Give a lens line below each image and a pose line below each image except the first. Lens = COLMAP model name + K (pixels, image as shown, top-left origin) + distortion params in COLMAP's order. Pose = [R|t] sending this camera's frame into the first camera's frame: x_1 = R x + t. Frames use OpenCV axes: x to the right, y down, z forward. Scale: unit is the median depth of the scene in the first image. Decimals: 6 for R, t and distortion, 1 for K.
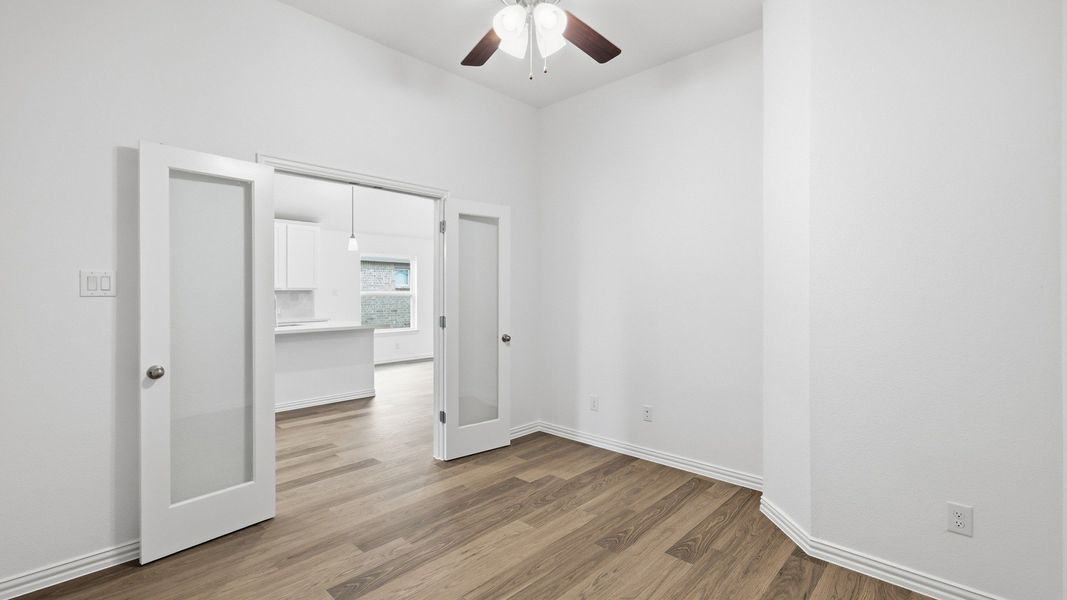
lens RADIAL K [[469.7, 0, 531.1], [0, 469.7, 295.0], [0, 0, 1]] dist [0.004357, 0.000335]
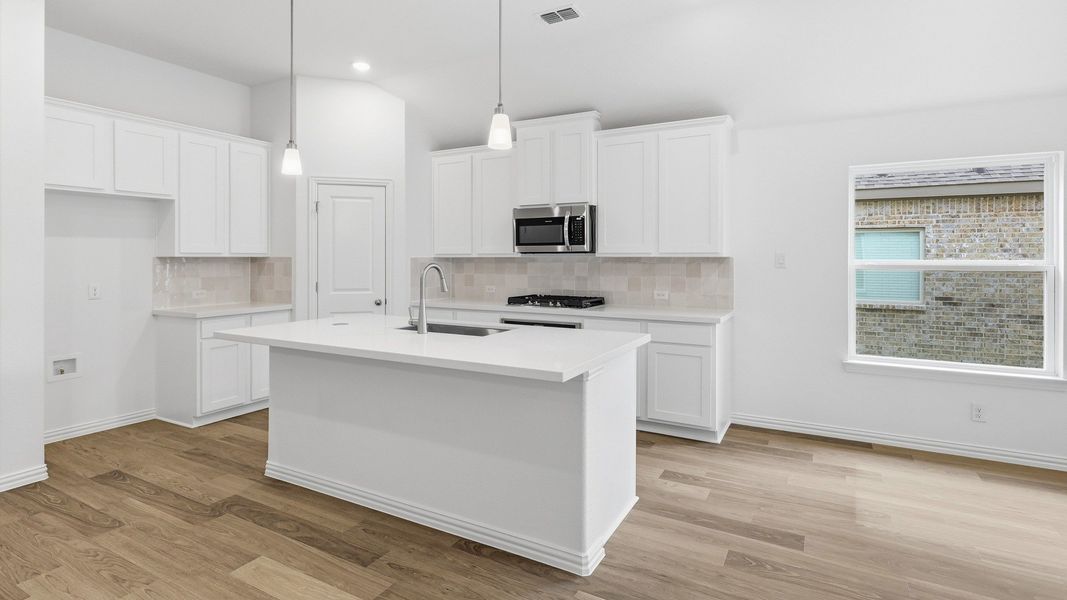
lens RADIAL K [[523.0, 0, 536.4], [0, 523.0, 258.6], [0, 0, 1]] dist [0.004156, -0.000831]
pose [[0.259861, 0.002307, -0.965643, 0.009274], [-0.005872, 0.999982, 0.000809, -0.006368], [0.965628, 0.005460, 0.259870, 0.547661]]
